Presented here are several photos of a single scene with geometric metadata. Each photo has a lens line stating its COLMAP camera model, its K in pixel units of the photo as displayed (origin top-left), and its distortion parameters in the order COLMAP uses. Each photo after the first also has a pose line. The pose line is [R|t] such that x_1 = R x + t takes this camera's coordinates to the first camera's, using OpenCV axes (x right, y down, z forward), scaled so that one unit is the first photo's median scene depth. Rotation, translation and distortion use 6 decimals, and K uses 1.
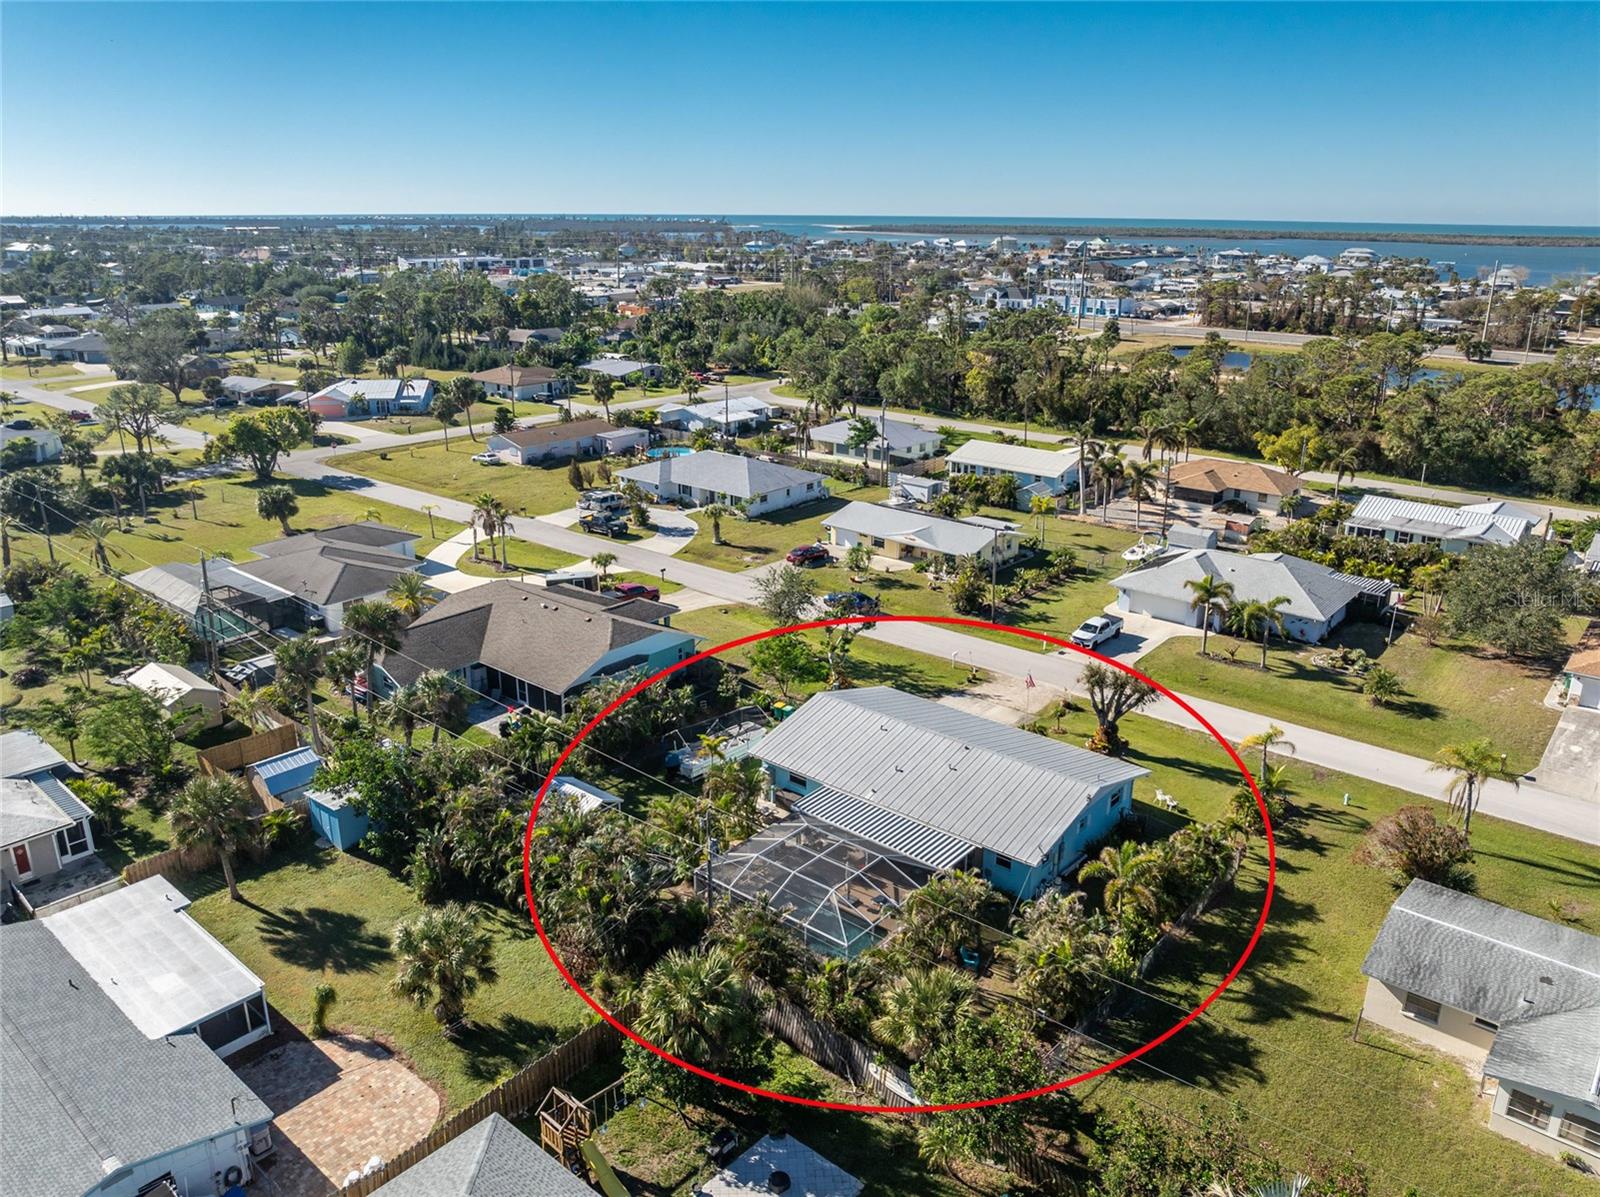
lens RADIAL K [[1159.8, 0, 805.1], [0, 1159.8, 594.8], [0, 0, 1]] dist [-0.029654, -0.002360]
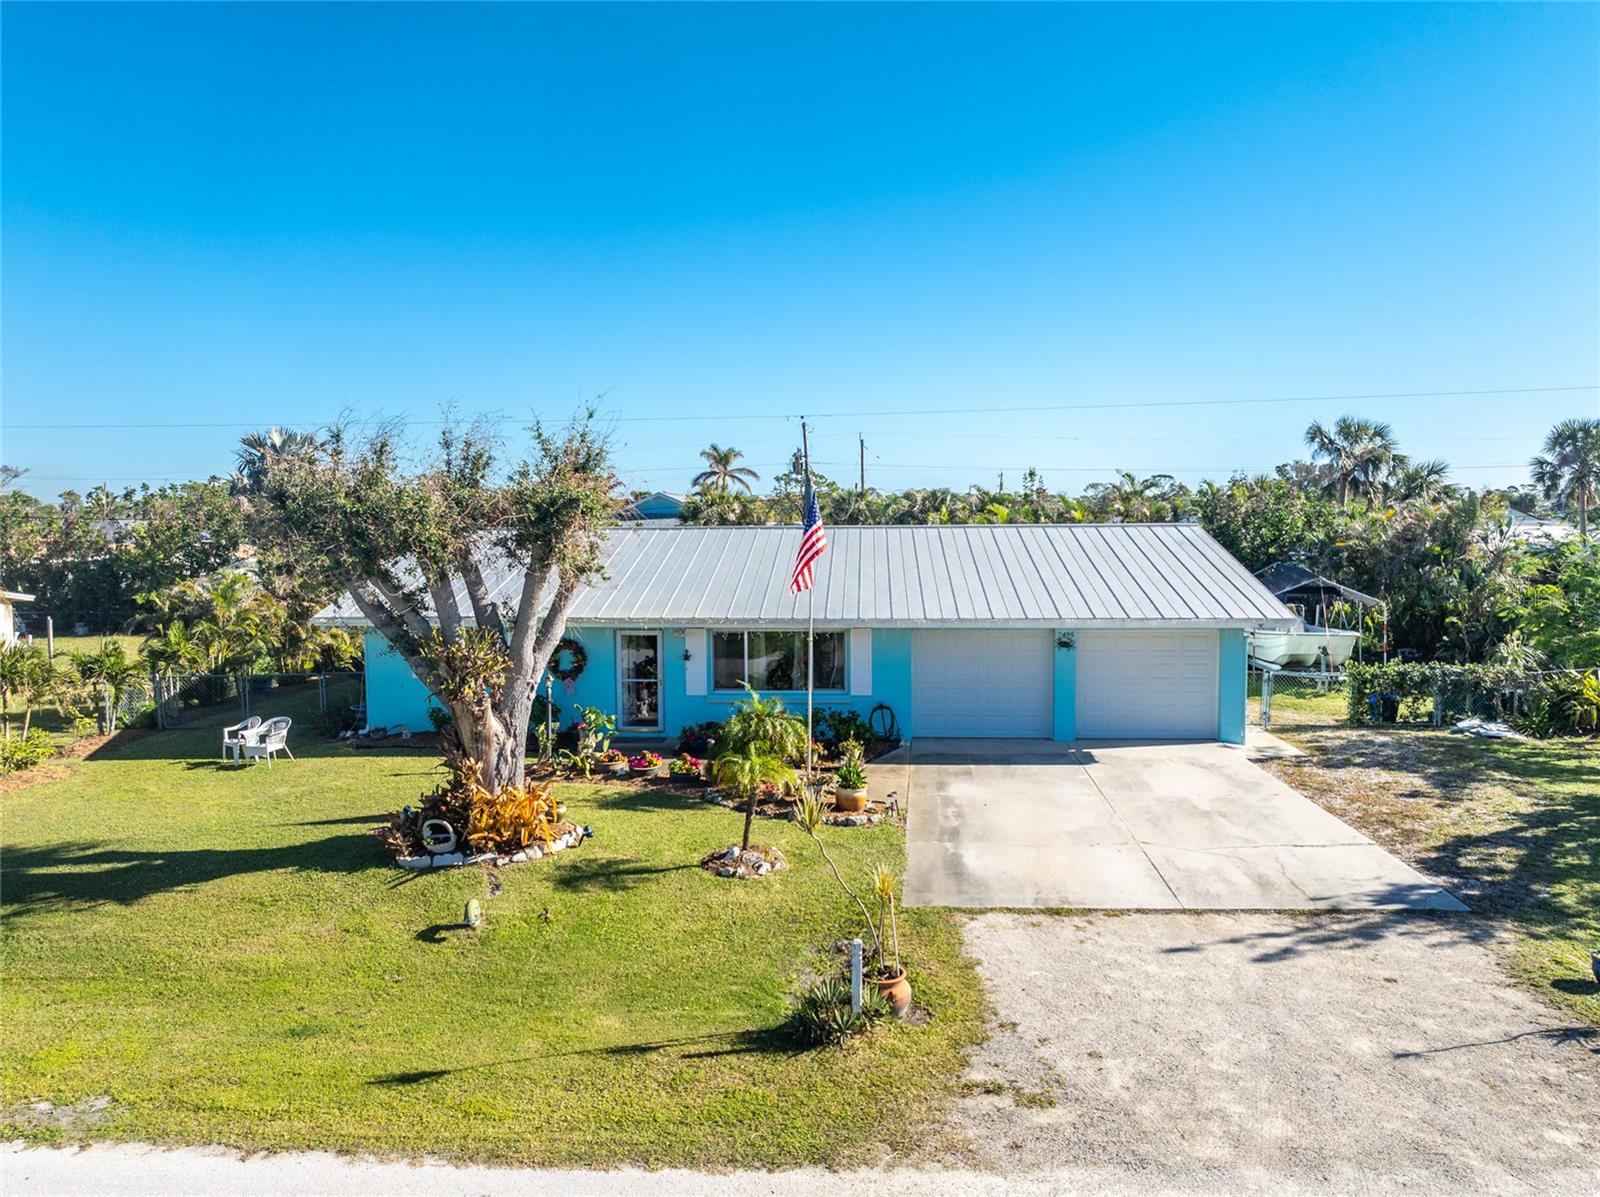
lens RADIAL K [[1159.8, 0, 805.1], [0, 1159.8, 594.8], [0, 0, 1]] dist [-0.029654, -0.002360]
pose [[-0.801291, 0.039805, -0.596950, 0.245018], [-0.188563, 0.930127, 0.315130, 0.006266], [0.567783, 0.365074, -0.737797, 0.848915]]
